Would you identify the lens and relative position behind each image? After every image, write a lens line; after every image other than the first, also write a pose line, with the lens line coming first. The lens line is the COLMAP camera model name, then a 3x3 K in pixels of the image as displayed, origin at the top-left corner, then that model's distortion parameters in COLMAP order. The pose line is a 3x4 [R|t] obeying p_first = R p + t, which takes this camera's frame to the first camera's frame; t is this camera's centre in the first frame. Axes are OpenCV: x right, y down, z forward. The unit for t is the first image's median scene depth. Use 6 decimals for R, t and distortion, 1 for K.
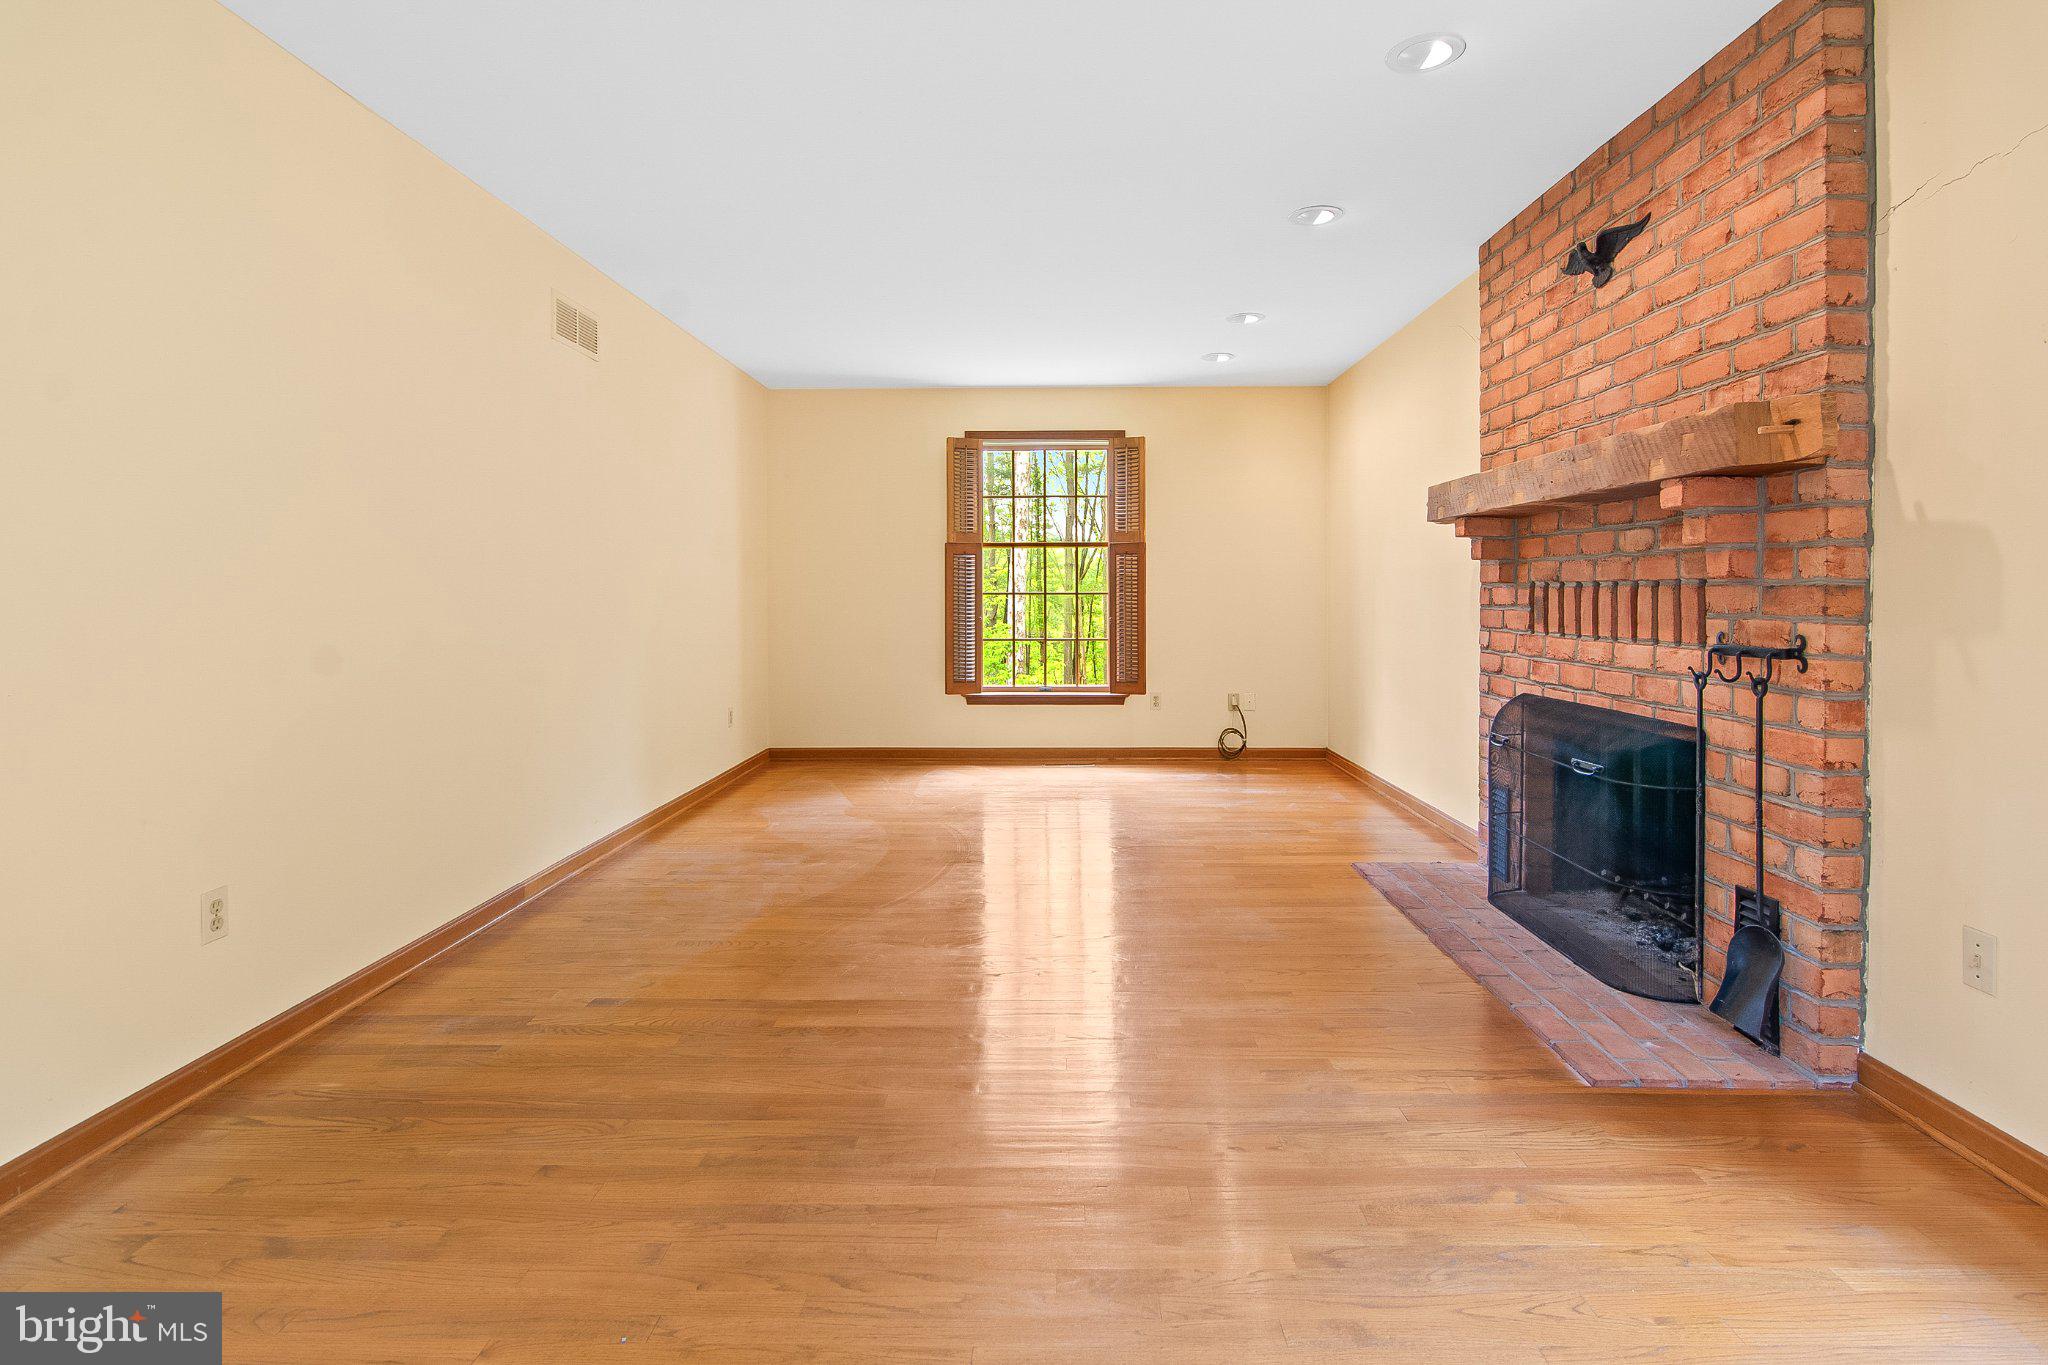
lens RADIAL K [[1024.9, 0, 1022.4], [0, 1024.9, 598.1], [0, 0, 1]] dist [-0.004677, -0.005299]
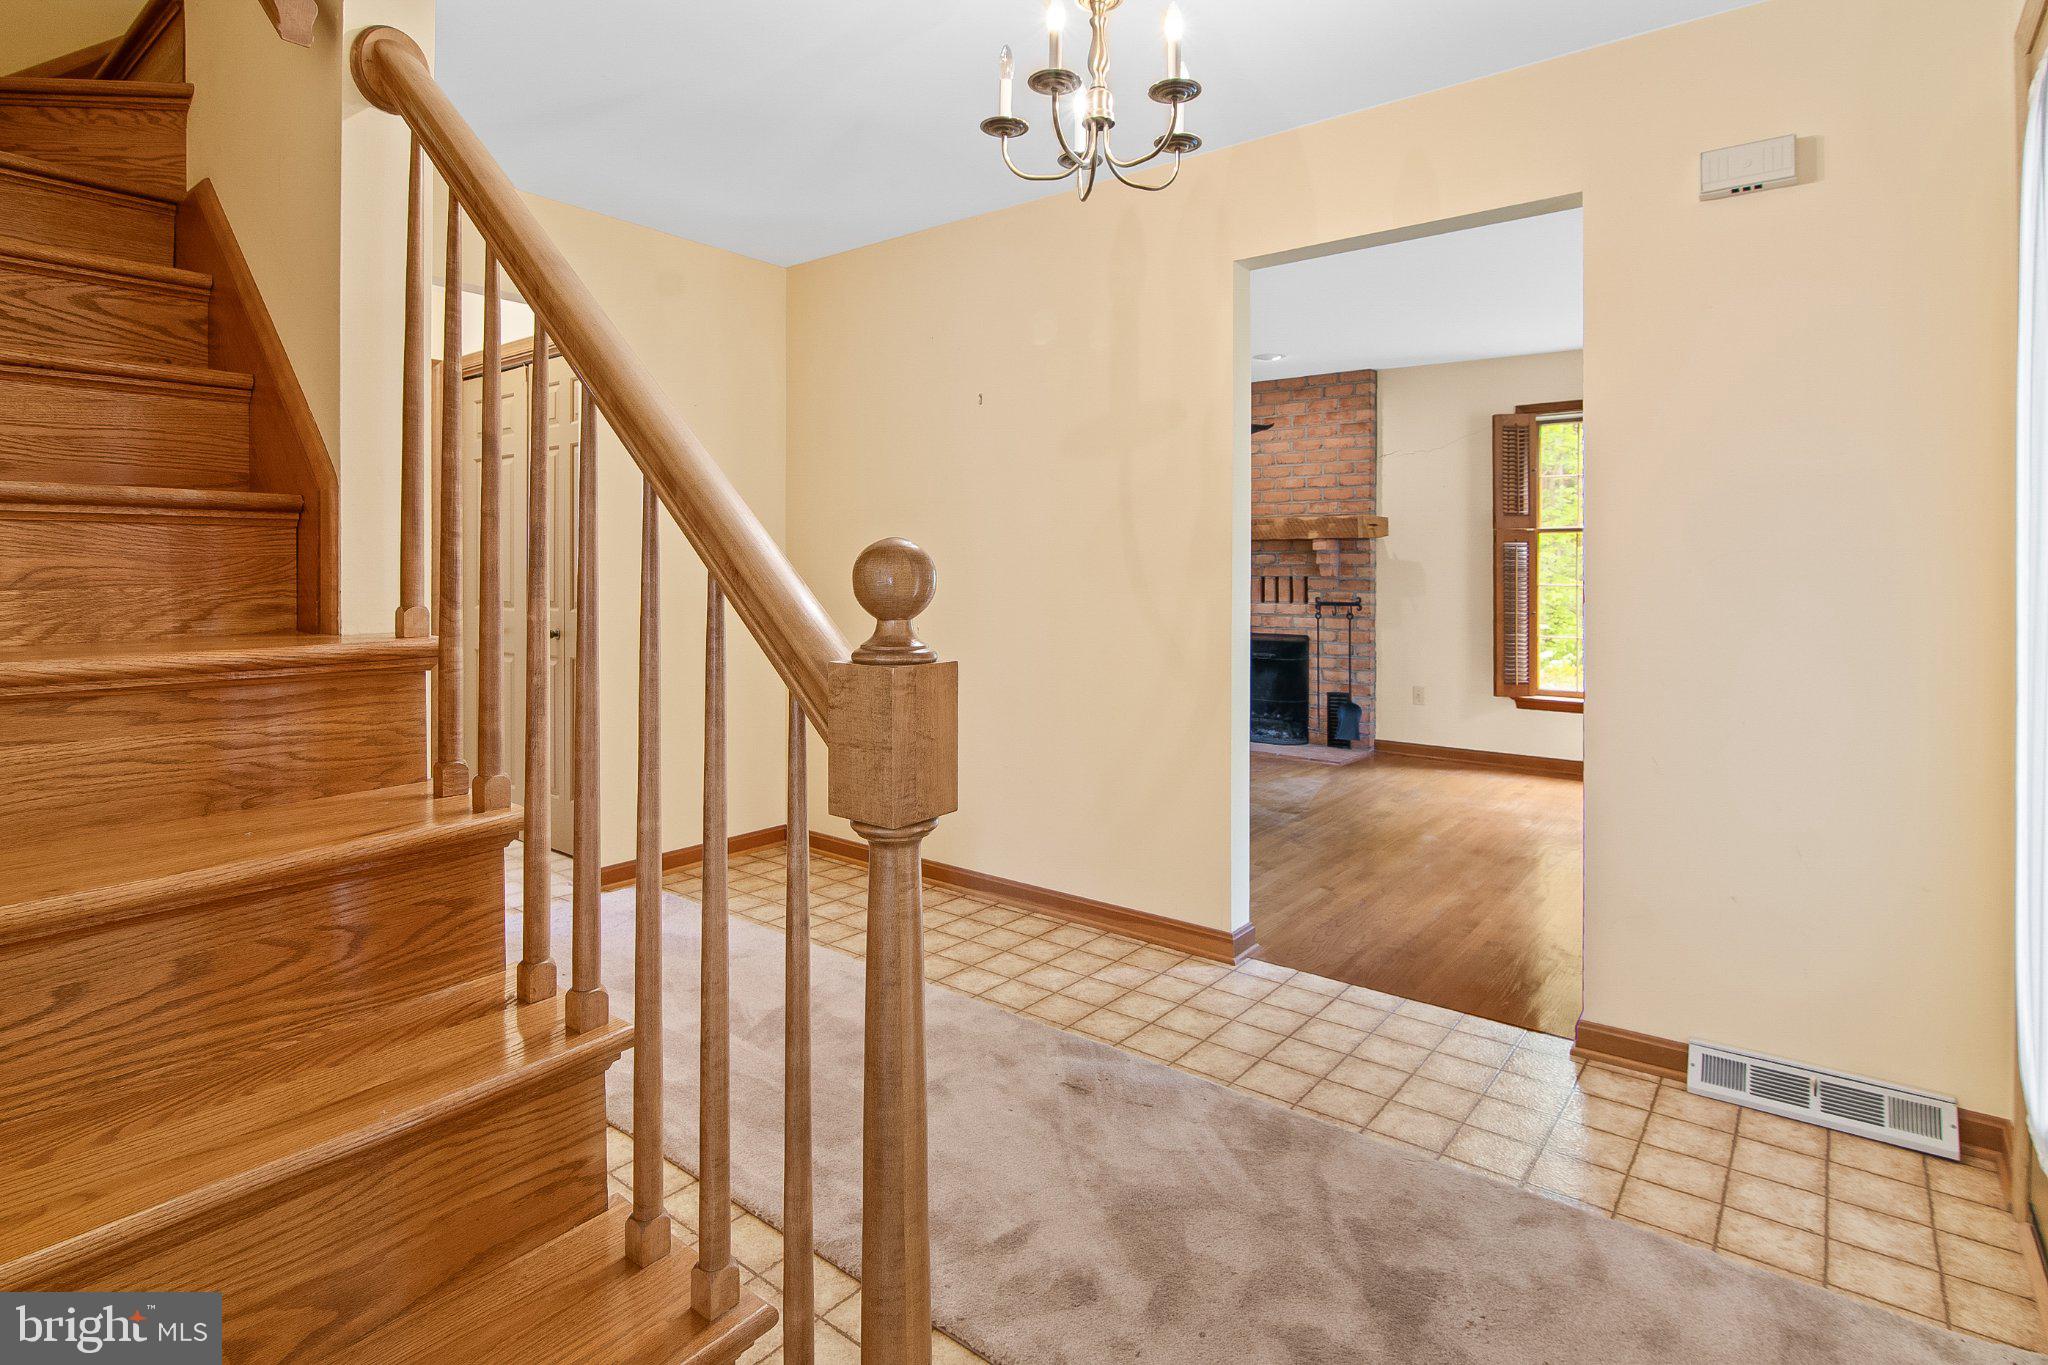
lens RADIAL K [[1024.9, 0, 1041.8], [0, 1024.9, 555.9], [0, 0, 1]] dist [-0.004677, -0.005299]
pose [[0.594809, 0.018881, 0.803646, -1.567106], [-0.003992, 0.999781, -0.020535, -0.013161], [-0.803857, 0.009006, 0.594754, 0.007747]]
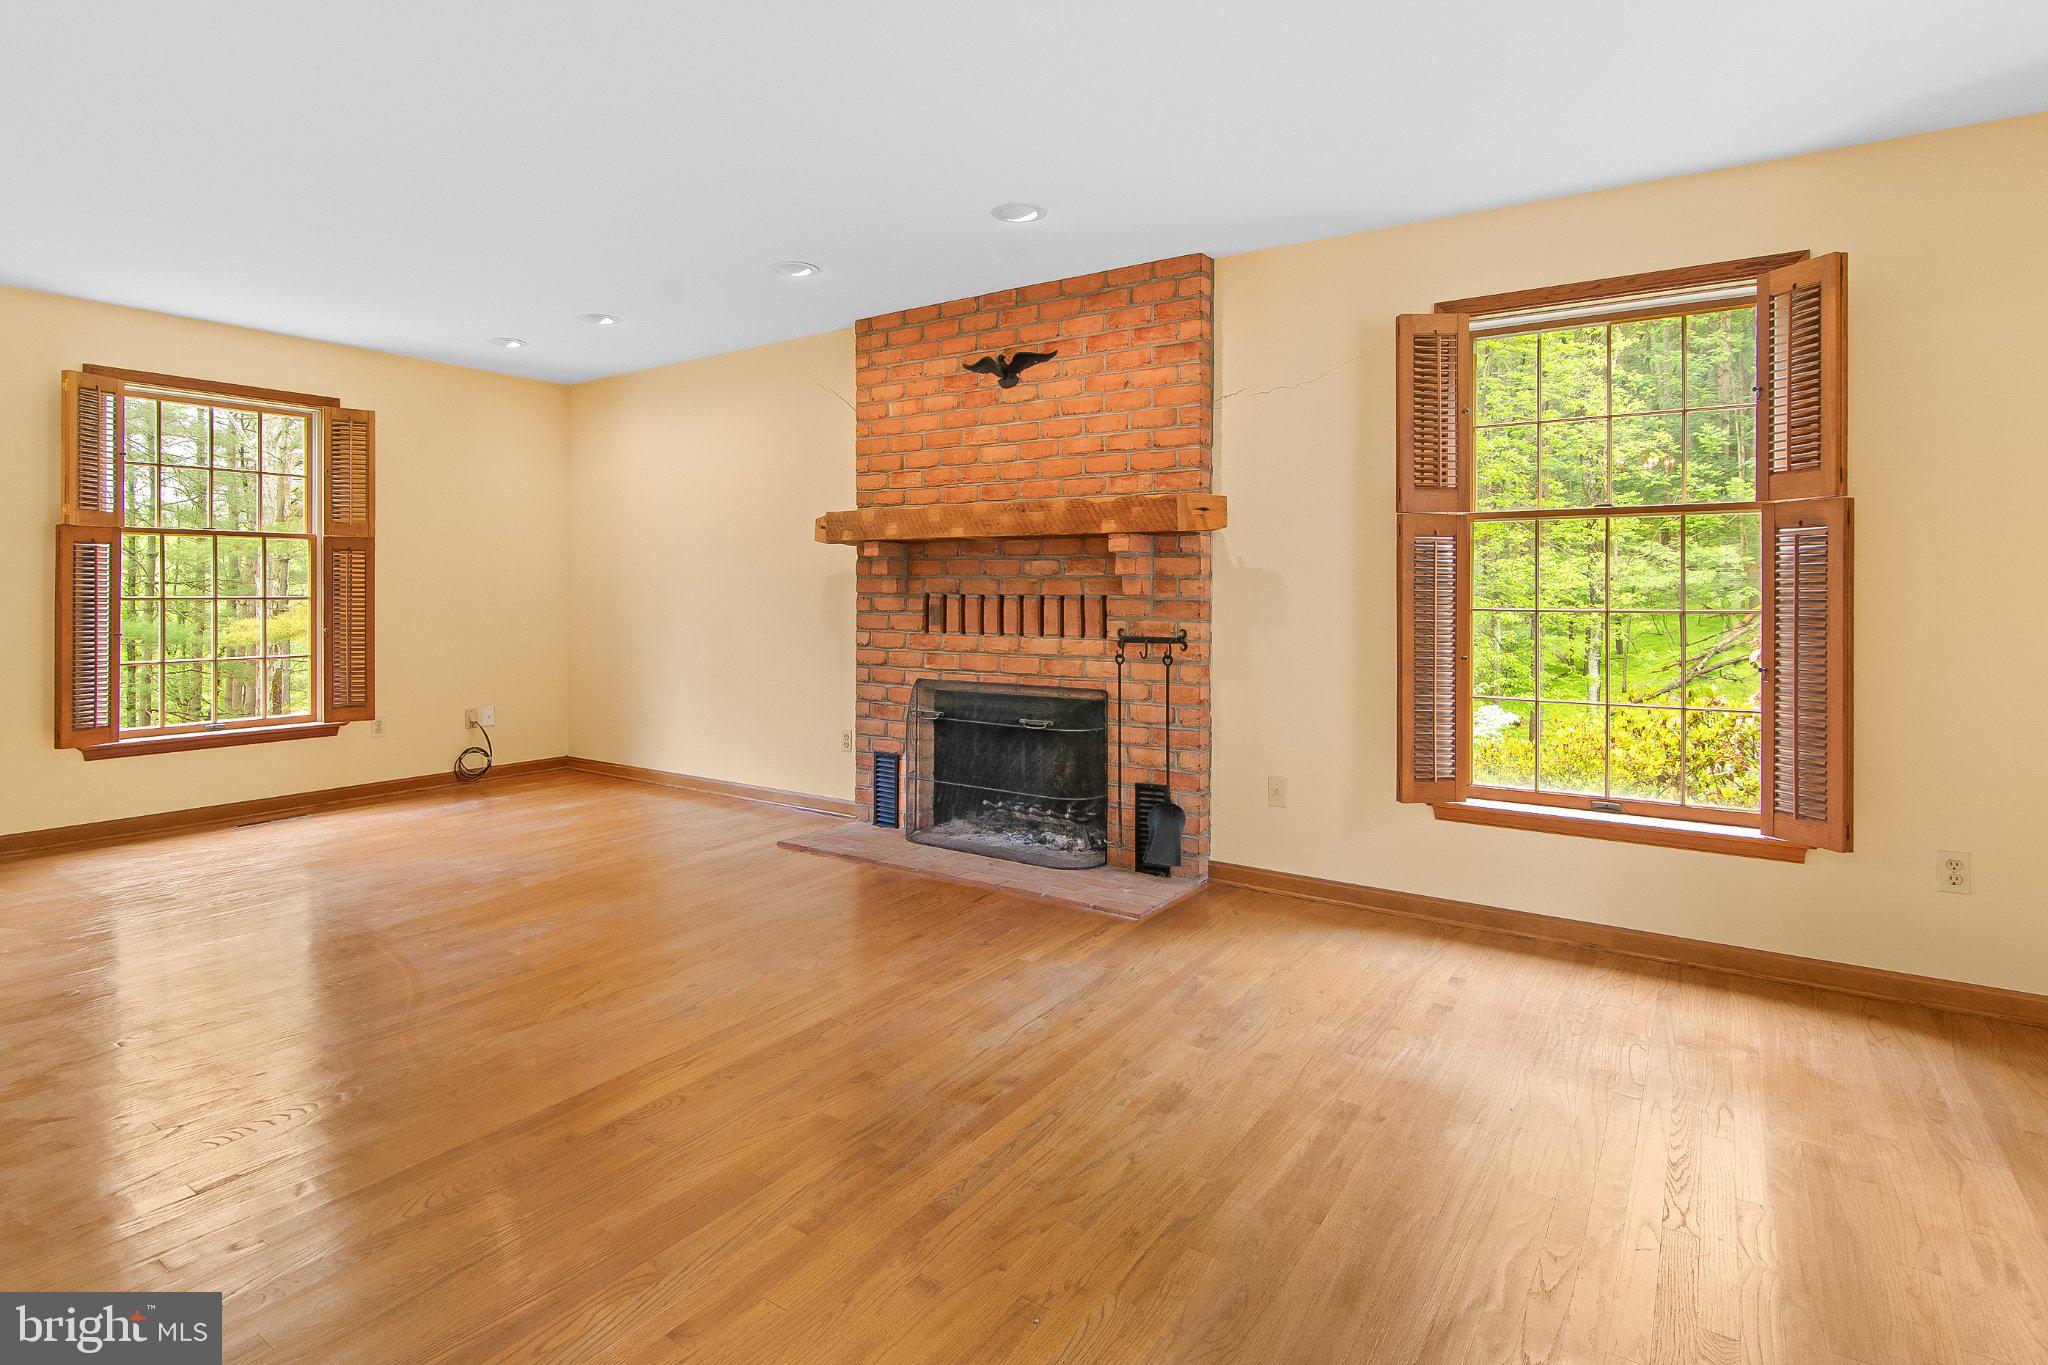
lens RADIAL K [[1024.9, 0, 1038.9], [0, 1024.9, 587.4], [0, 0, 1]] dist [-0.004677, -0.005299]
pose [[0.534647, 0.007136, 0.845045, -0.639991], [-0.000359, 0.999966, -0.008217, -0.015616], [-0.845075, 0.004090, 0.534632, 0.208932]]
